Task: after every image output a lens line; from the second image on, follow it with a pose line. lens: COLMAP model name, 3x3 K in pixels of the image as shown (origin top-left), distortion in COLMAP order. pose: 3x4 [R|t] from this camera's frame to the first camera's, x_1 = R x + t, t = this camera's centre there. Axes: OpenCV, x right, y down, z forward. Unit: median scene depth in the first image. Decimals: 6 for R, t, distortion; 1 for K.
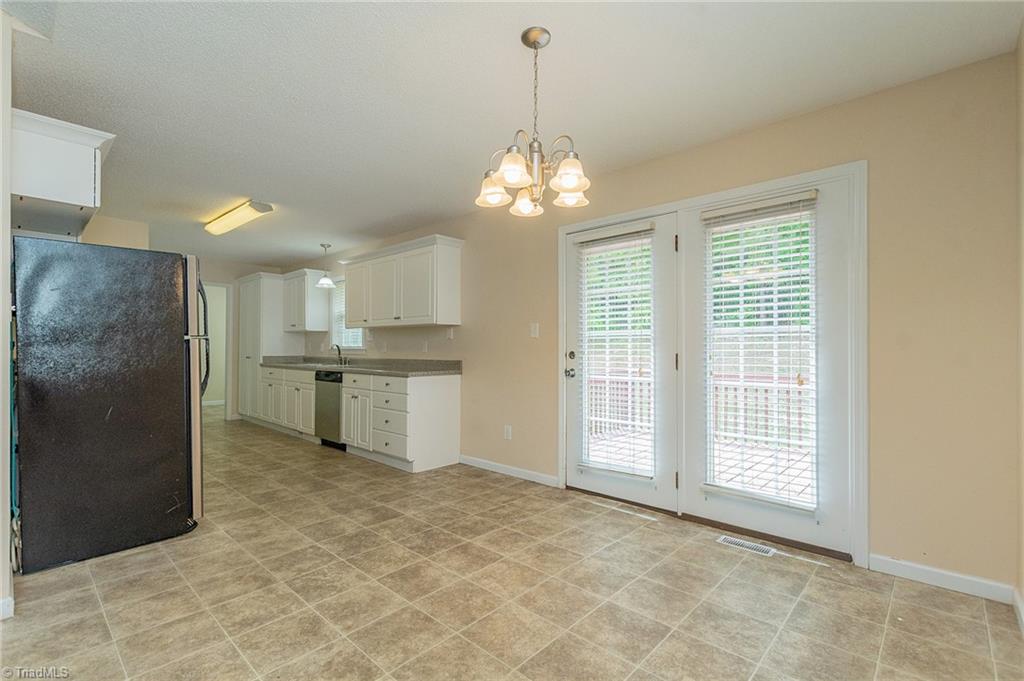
lens RADIAL K [[454.0, 0, 512.8], [0, 454.0, 347.4], [0, 0, 1]] dist [0.004306, -0.000671]
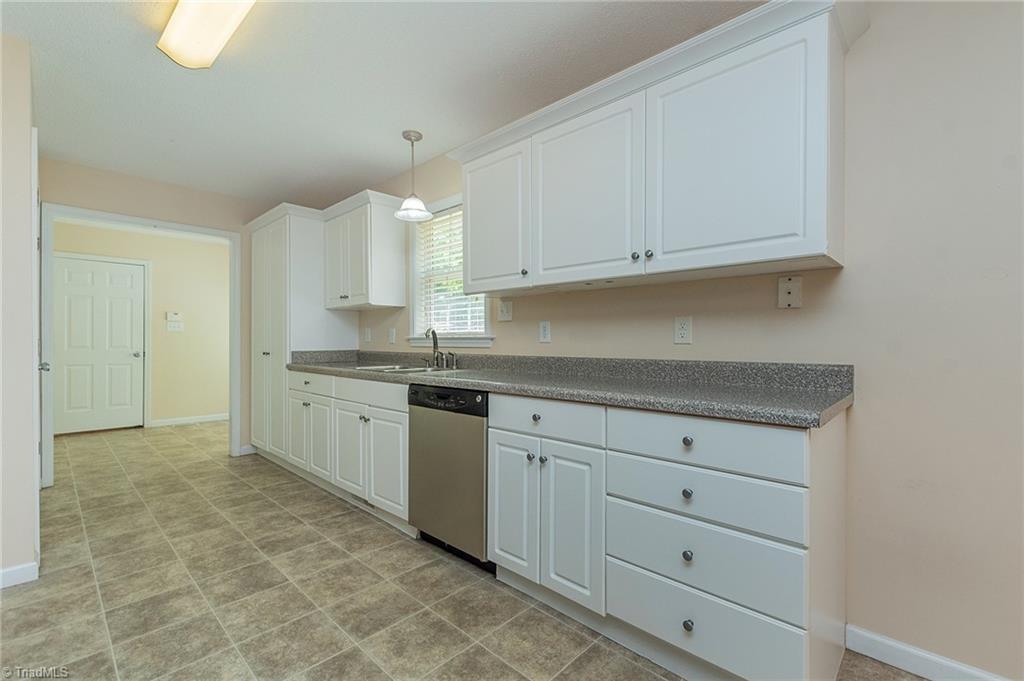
lens RADIAL K [[454.0, 0, 509.9], [0, 454.0, 340.9], [0, 0, 1]] dist [0.004306, -0.000671]
pose [[0.999543, -0.005912, -0.029656, -0.290594], [0.006164, 0.999946, 0.008420, 0.003863], [0.029605, -0.008599, 0.999525, 0.493577]]
